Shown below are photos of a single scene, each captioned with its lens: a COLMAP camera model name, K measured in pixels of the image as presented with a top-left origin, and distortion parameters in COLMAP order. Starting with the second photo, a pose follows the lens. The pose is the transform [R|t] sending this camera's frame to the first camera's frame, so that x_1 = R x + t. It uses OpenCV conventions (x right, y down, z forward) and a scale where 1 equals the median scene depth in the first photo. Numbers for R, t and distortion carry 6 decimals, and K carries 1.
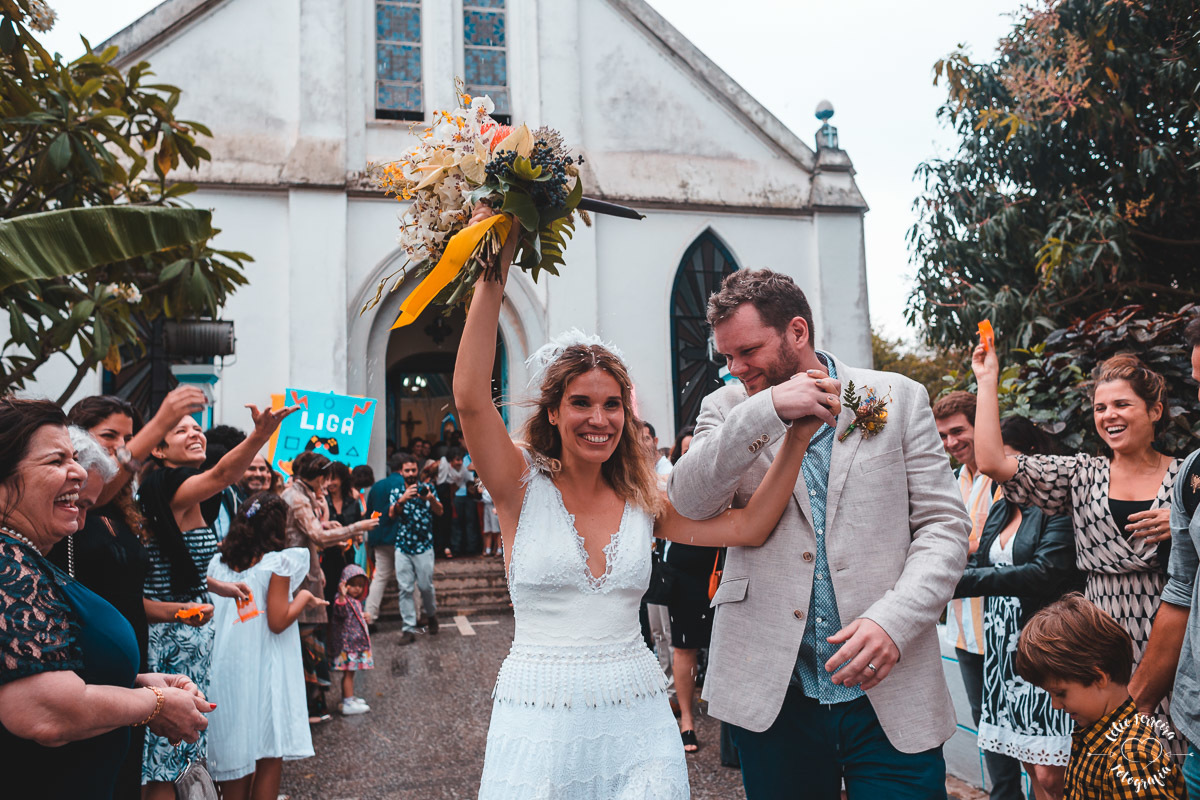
lens RADIAL K [[967.4, 0, 605.5], [0, 967.4, 388.3], [0, 0, 1]] dist [0.041173, 0.008644]
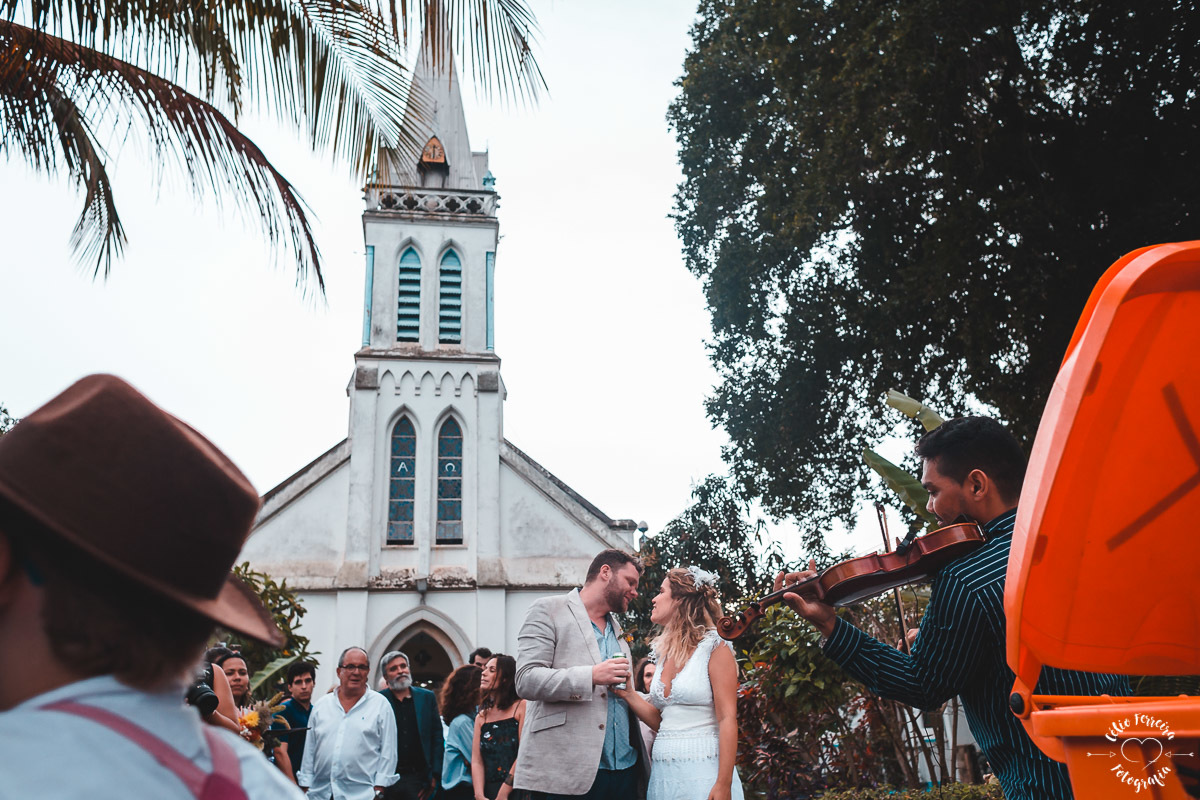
lens RADIAL K [[967.4, 0, 597.7], [0, 967.4, 410.5], [0, 0, 1]] dist [0.041173, 0.008644]
pose [[0.998351, -0.030330, -0.048731, 0.250647], [0.017355, 0.968756, -0.247407, -0.063540], [0.054712, 0.246153, 0.967685, -0.786612]]
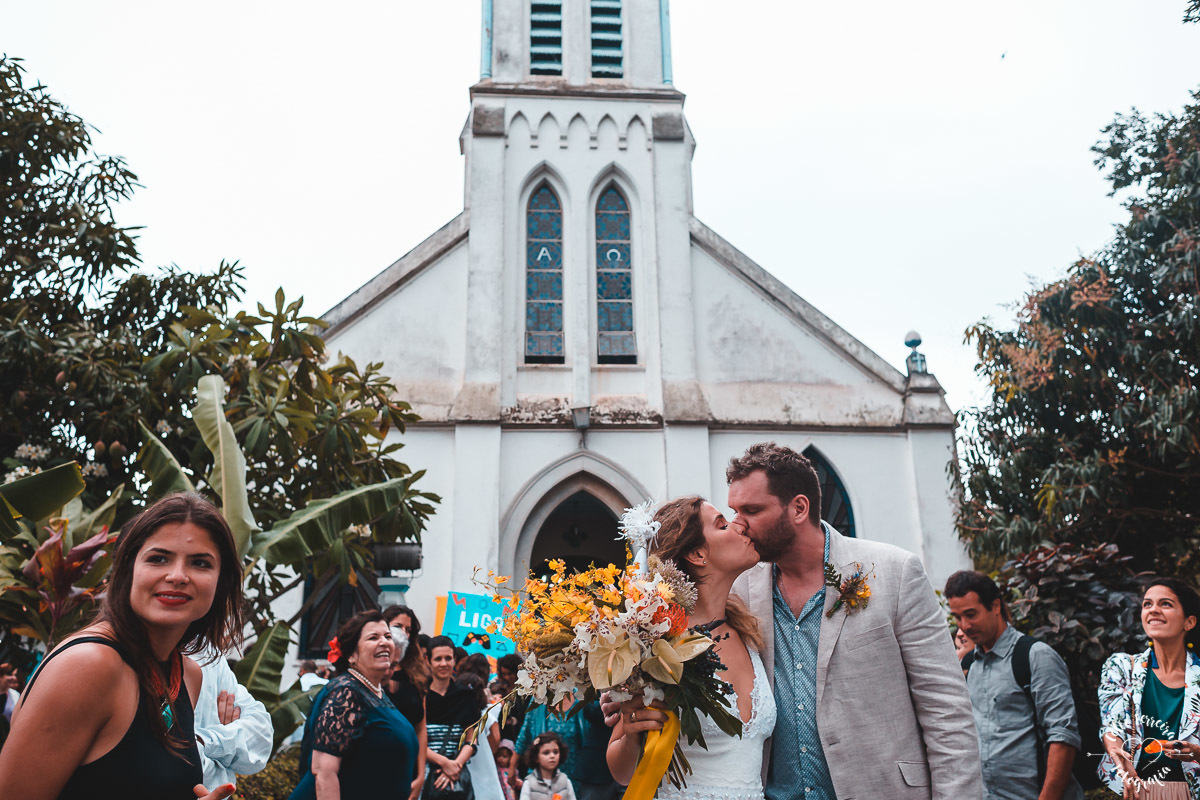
lens RADIAL K [[967.4, 0, 601.1], [0, 967.4, 404.2], [0, 0, 1]] dist [0.041173, 0.008644]
pose [[0.989606, -0.028090, -0.141039, 0.025451], [0.002113, 0.983472, -0.181047, -0.008735], [0.143793, 0.178867, 0.973309, -0.147415]]
